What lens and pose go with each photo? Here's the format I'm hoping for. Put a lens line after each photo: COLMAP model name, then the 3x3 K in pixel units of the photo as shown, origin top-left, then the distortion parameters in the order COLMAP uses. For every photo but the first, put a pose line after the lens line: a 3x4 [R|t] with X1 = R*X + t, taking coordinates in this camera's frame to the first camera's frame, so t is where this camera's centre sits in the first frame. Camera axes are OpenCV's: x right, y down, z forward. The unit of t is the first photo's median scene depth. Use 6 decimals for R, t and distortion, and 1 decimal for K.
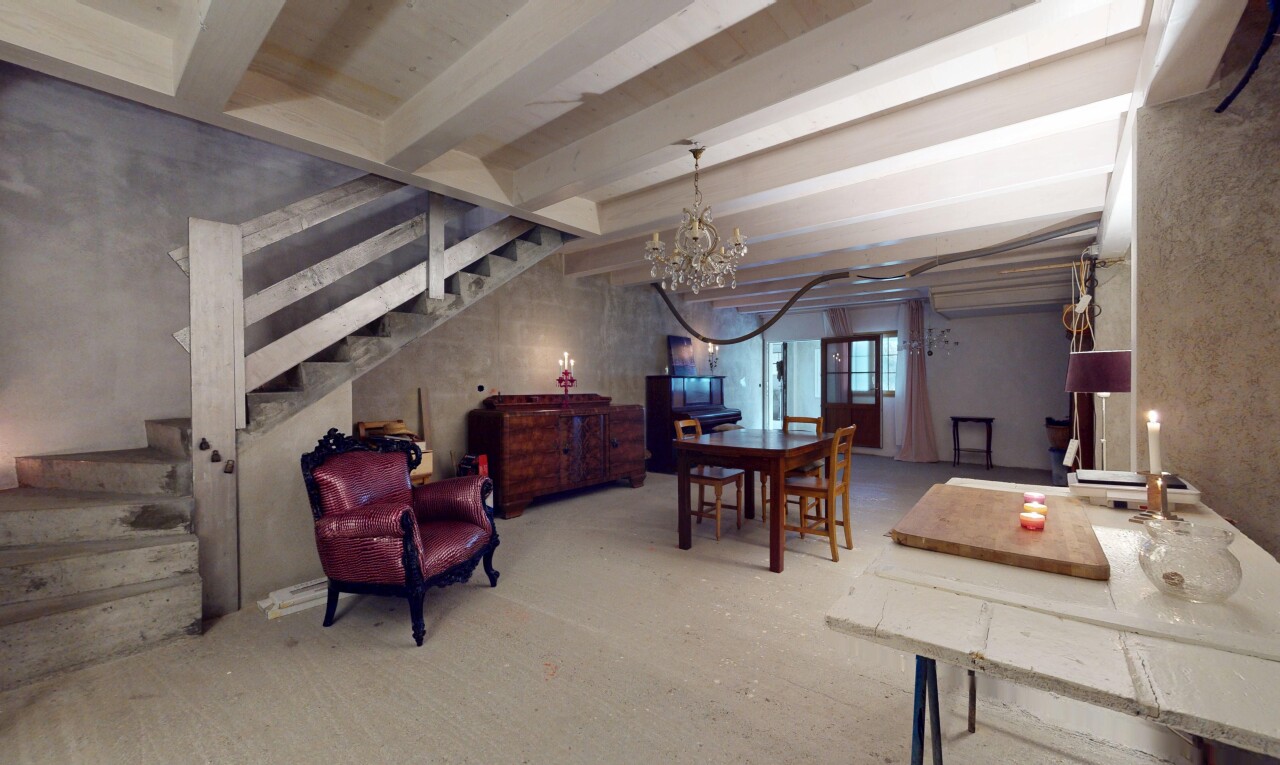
lens RADIAL K [[495.4, 0, 640.0], [0, 495.4, 382.5], [0, 0, 1]] dist [0.000058, 0.000024]
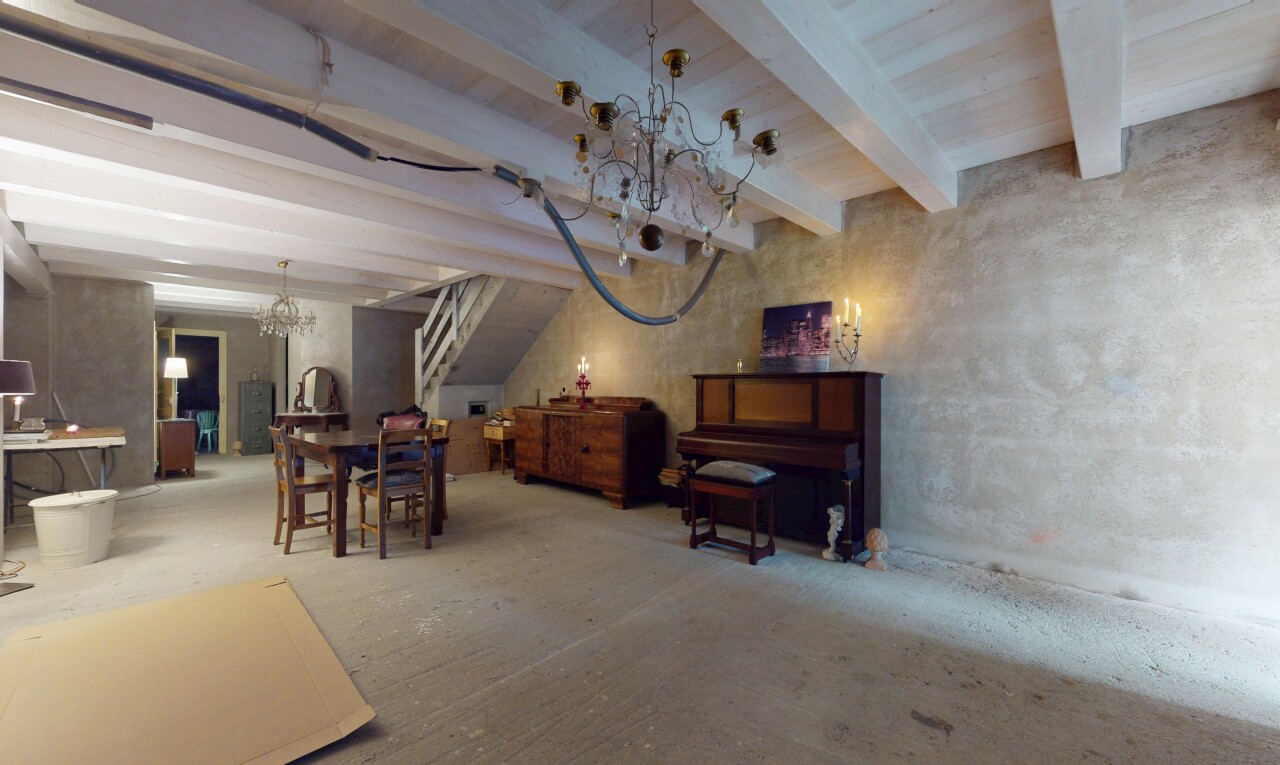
lens RADIAL K [[495.4, 0, 640.0], [0, 495.4, 382.5], [0, 0, 1]] dist [0.000058, 0.000024]
pose [[-0.060556, -0.003087, -0.998160, 0.909099], [0.003757, 0.999987, -0.003321, -0.002268], [0.998158, -0.003951, -0.060544, 1.174299]]
